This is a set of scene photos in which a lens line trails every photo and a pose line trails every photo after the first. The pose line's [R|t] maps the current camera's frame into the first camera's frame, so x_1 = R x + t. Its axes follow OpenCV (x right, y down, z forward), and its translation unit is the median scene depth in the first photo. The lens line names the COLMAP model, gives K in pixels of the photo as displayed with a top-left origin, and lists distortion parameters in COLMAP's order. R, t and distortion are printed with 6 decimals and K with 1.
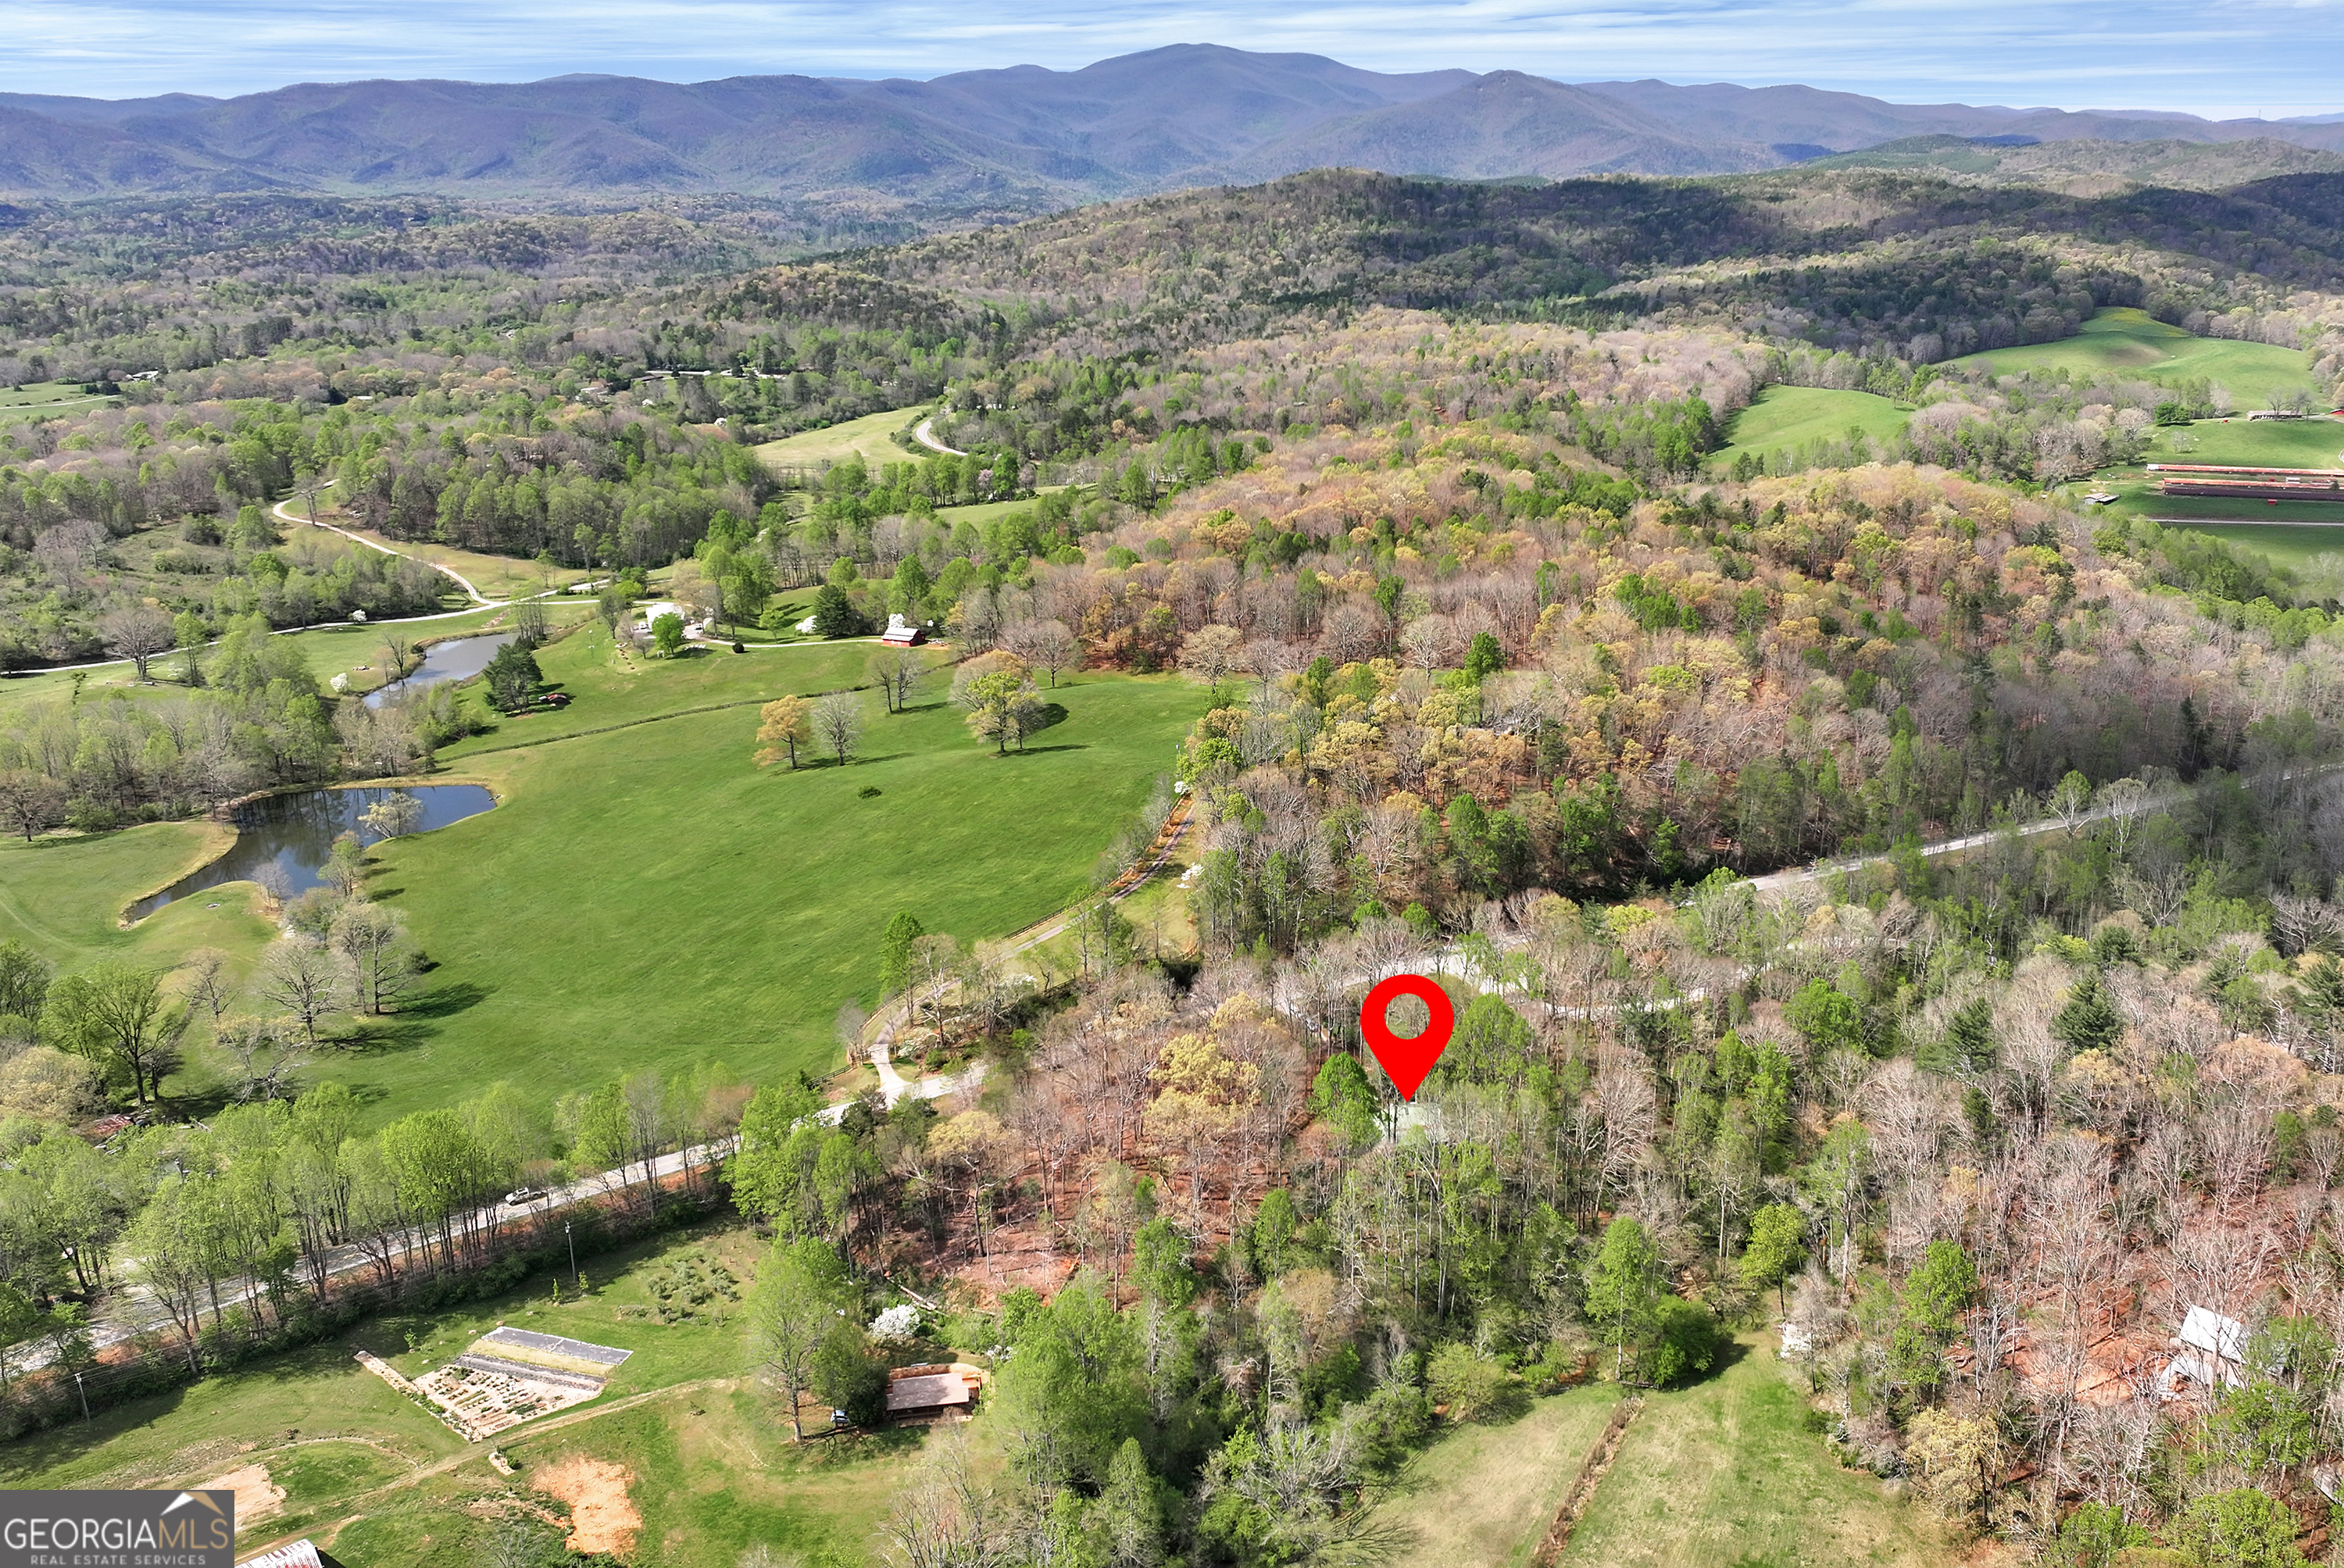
lens RADIAL K [[1752.0, 0, 1261.5], [0, 1752.0, 763.5], [0, 0, 1]] dist [0.007561, -0.006673]
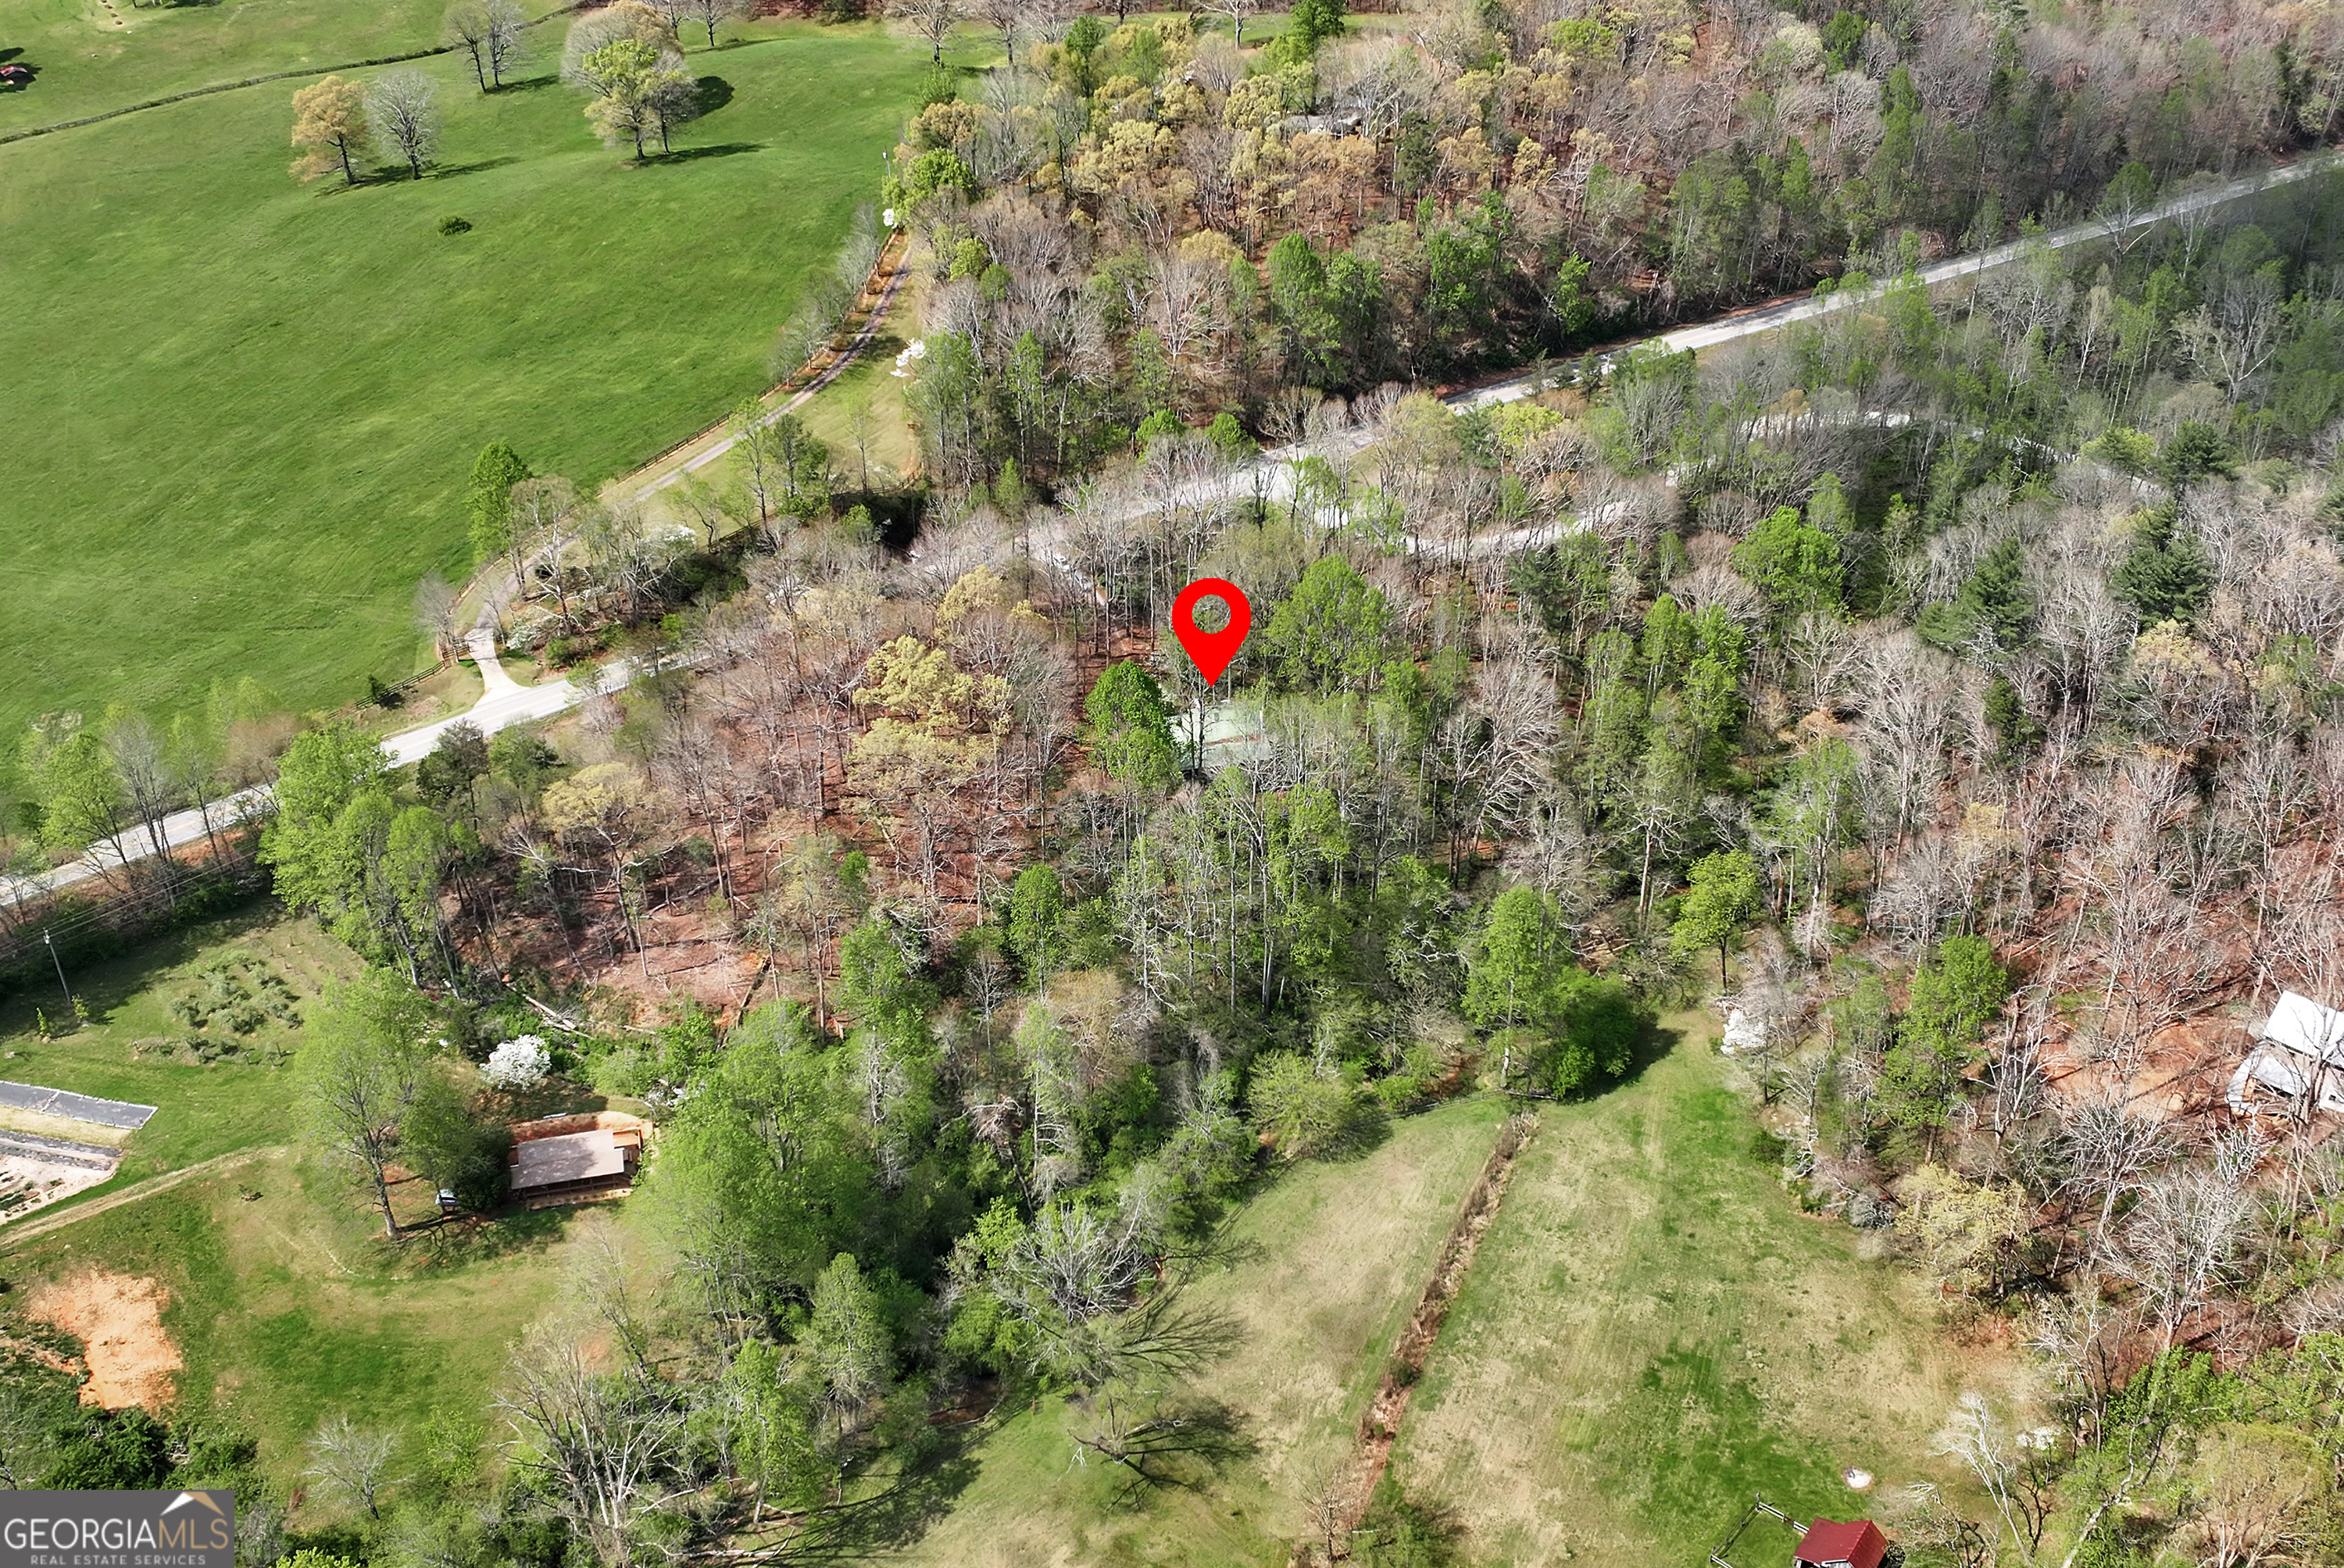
lens RADIAL K [[2187.4, 0, 1126.5], [0, 2187.4, 733.9], [0, 0, 1]] dist [0.008111, -0.010638]
pose [[0.998635, -0.035520, 0.038292, 0.011634], [0.023273, 0.958960, 0.282584, -0.054736], [-0.046757, -0.281307, 0.958478, 0.144363]]
